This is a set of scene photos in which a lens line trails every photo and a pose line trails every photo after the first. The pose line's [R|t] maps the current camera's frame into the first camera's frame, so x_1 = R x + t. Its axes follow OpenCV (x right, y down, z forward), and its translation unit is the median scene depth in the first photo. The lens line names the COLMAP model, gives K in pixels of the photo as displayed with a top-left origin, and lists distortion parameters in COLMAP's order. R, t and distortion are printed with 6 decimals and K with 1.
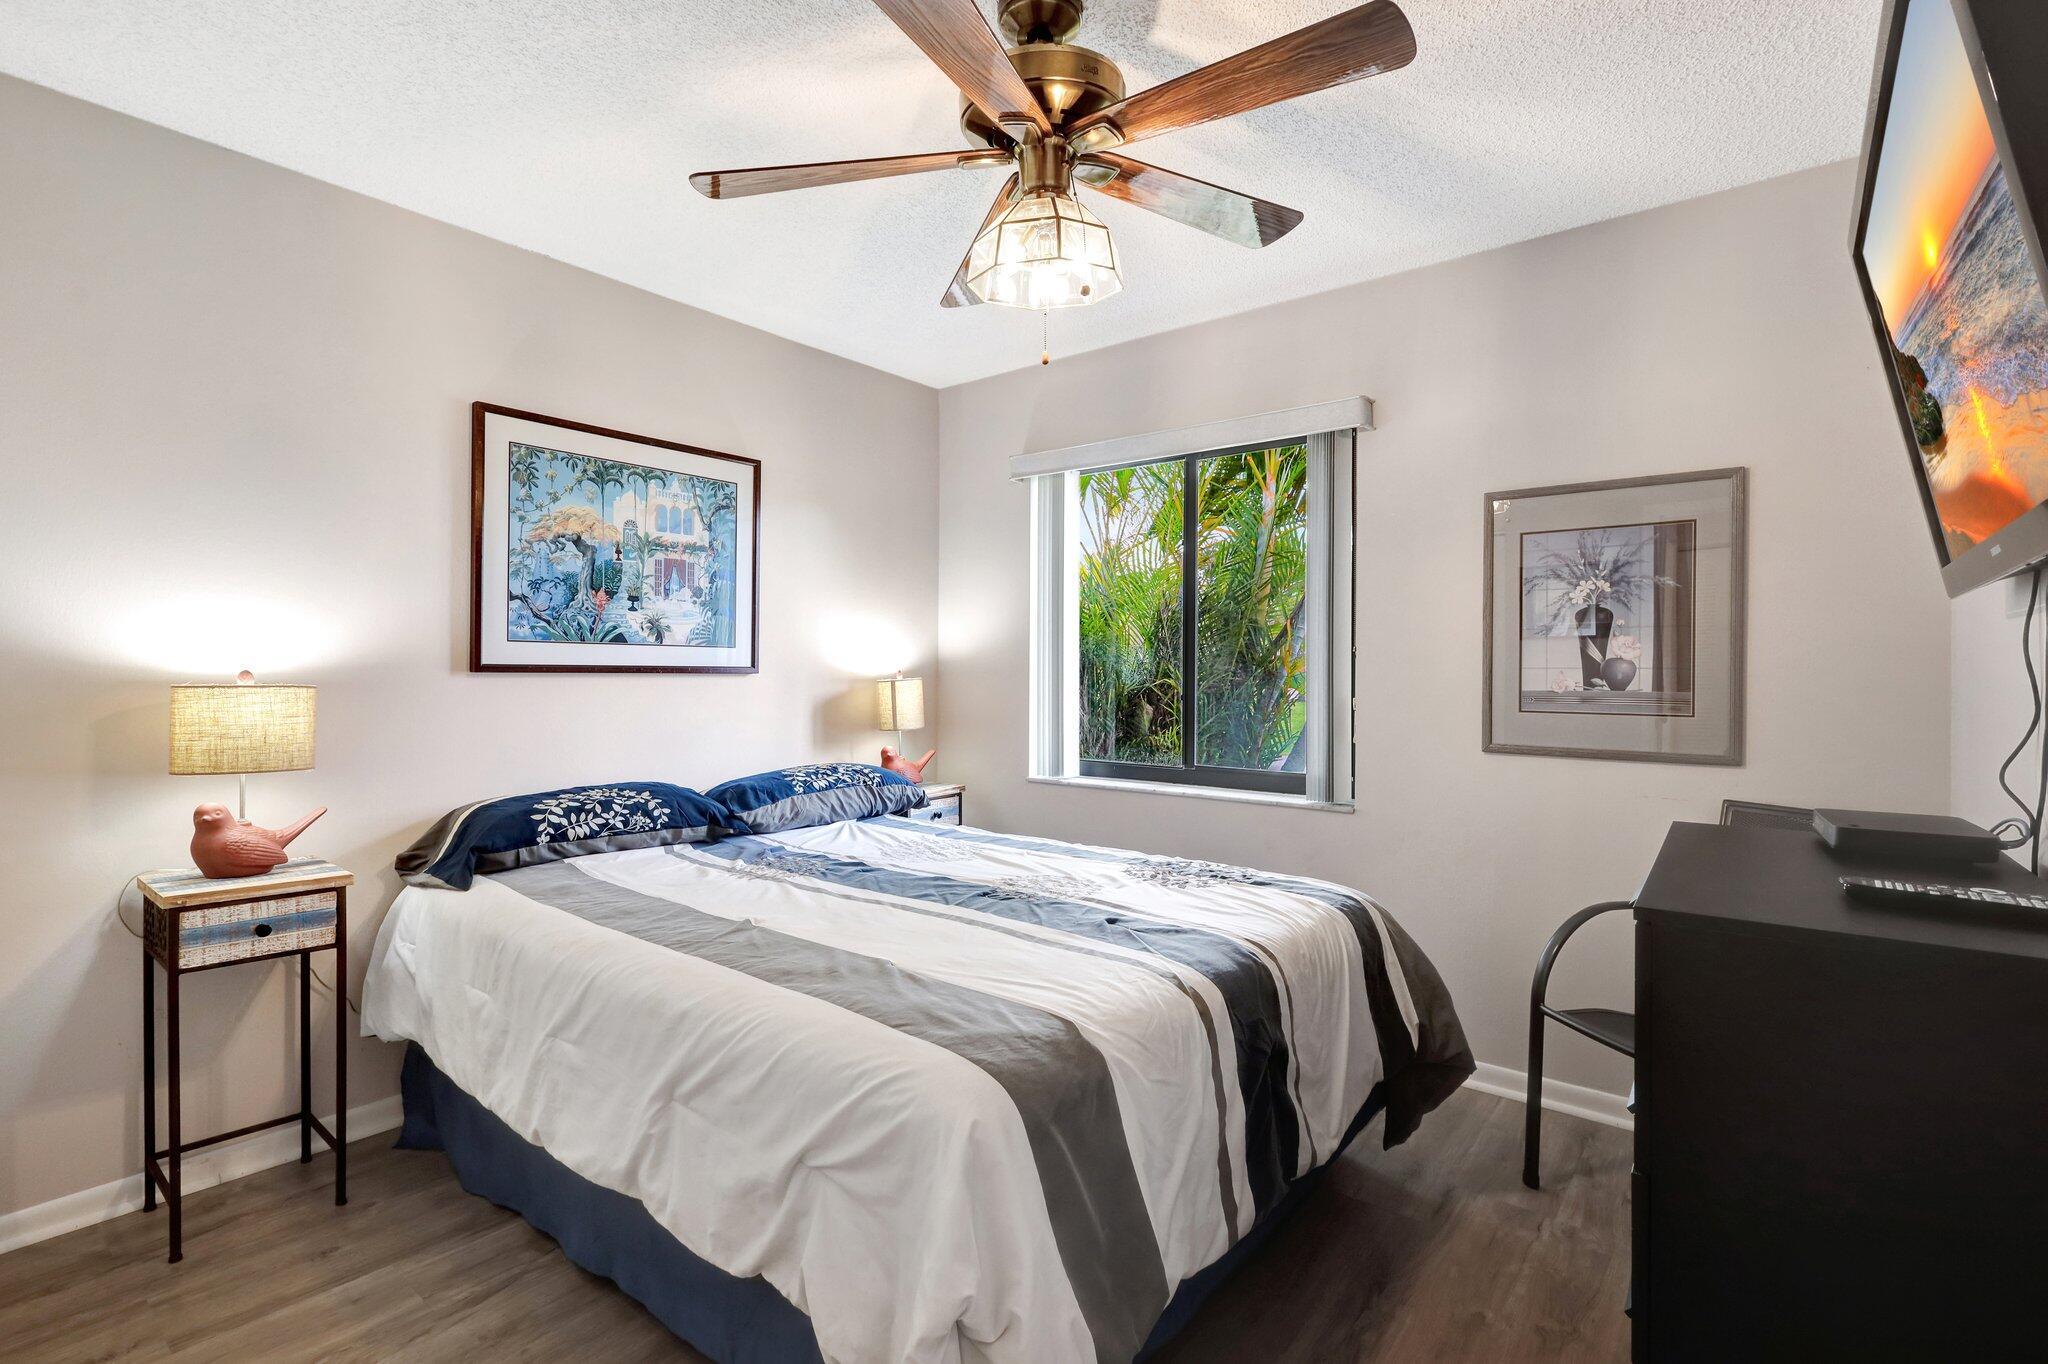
lens RADIAL K [[948.5, 0, 1029.2], [0, 948.5, 667.5], [0, 0, 1]] dist [0.000873, 0.000357]
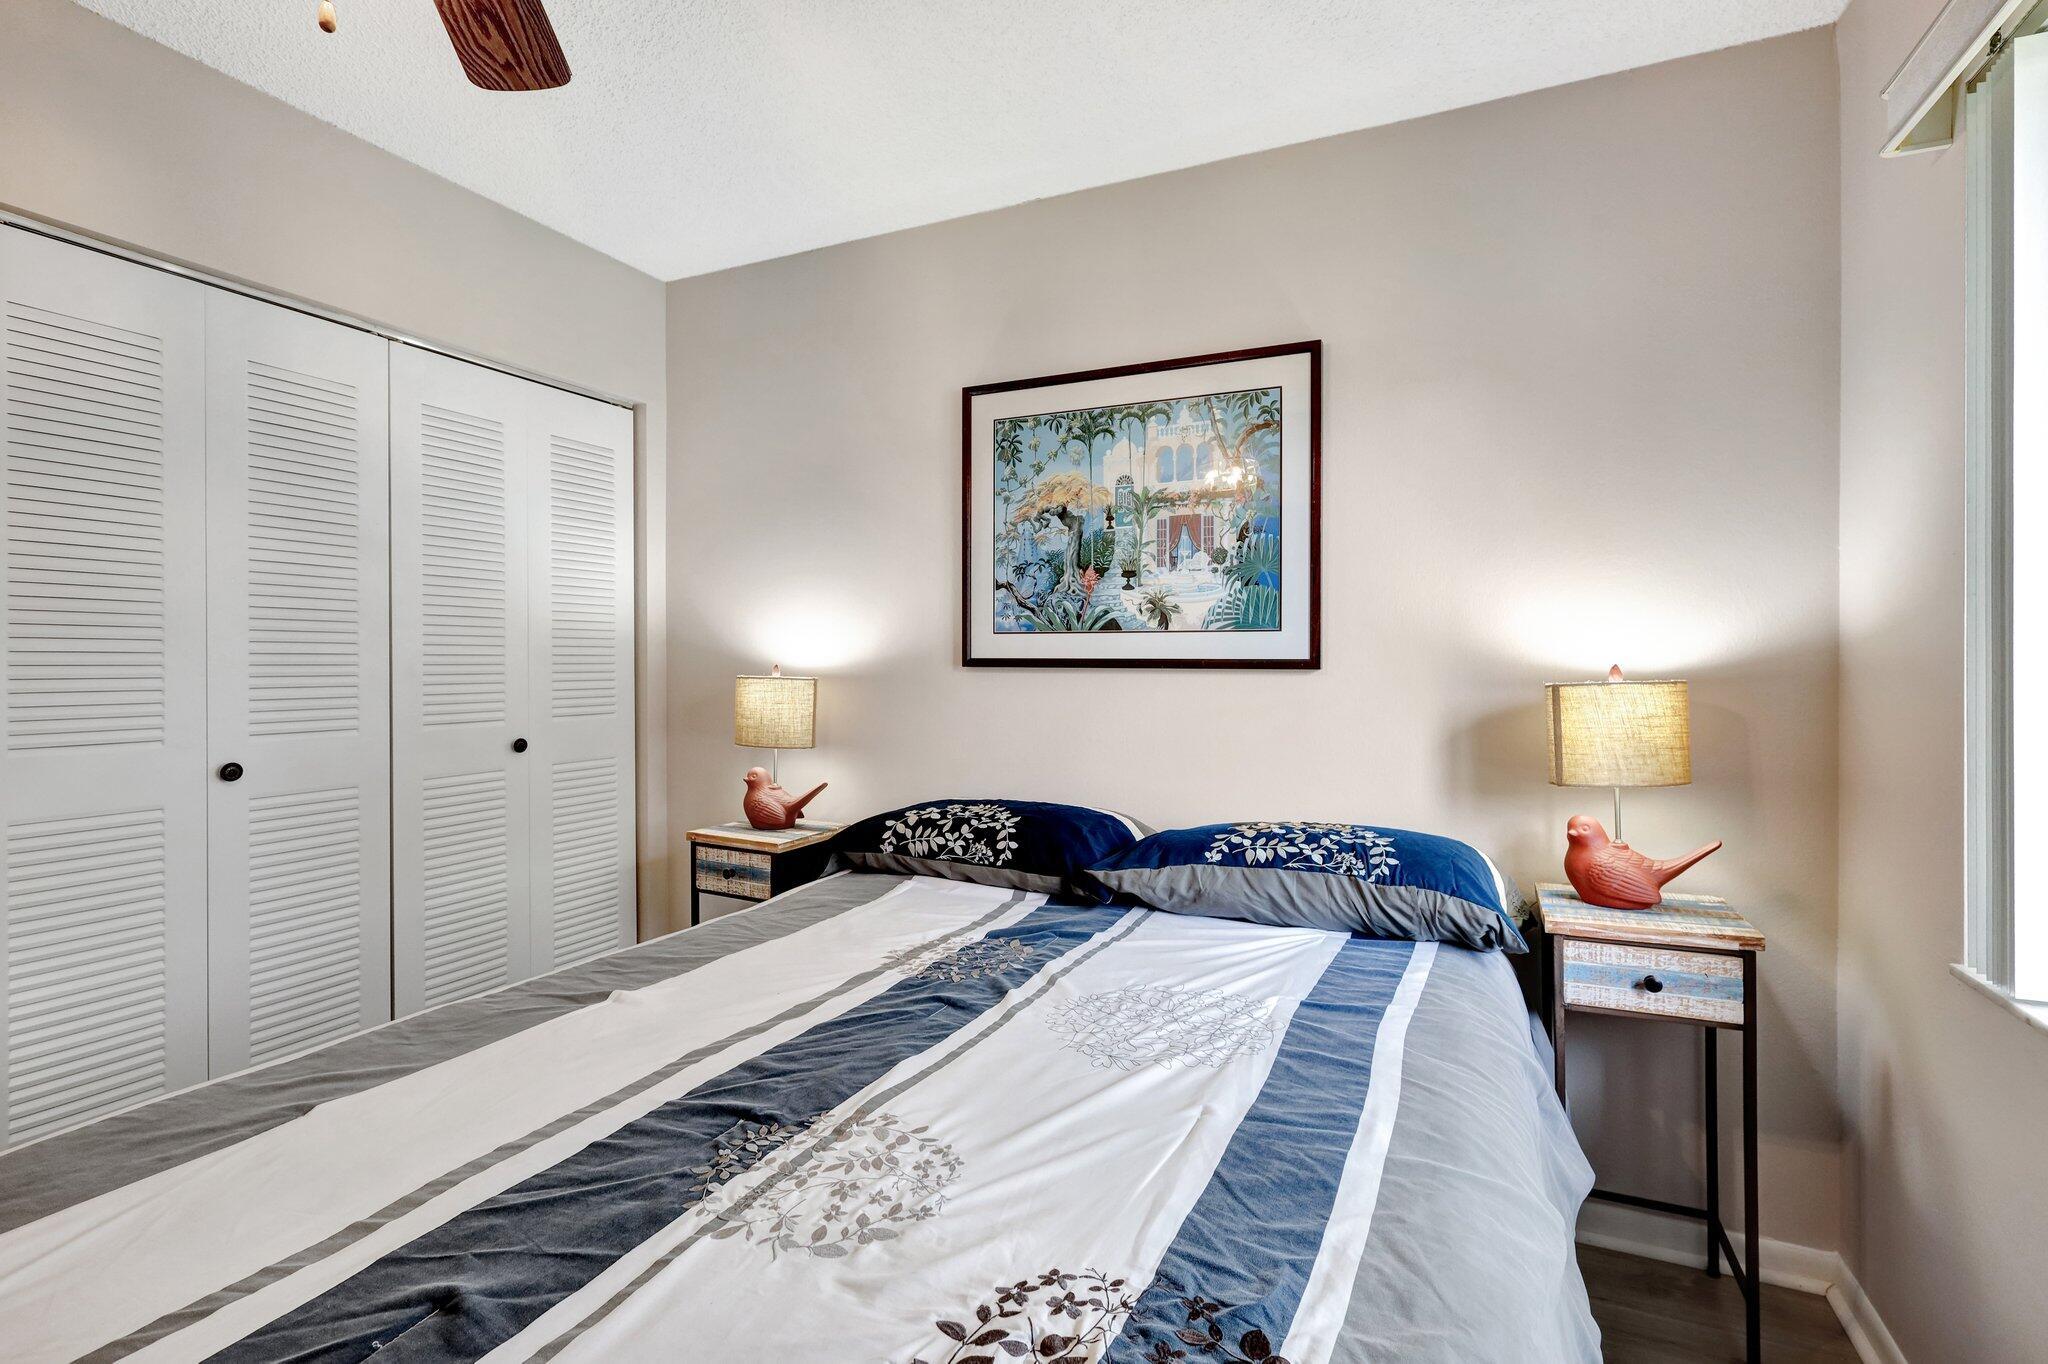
lens RADIAL K [[948.5, 0, 1029.2], [0, 948.5, 667.5], [0, 0, 1]] dist [0.000873, 0.000357]
pose [[0.237406, 0.001250, -0.971410, 0.342147], [0.002306, 0.999996, 0.001850, 0.003715], [0.971408, -0.002679, 0.237402, 0.755866]]
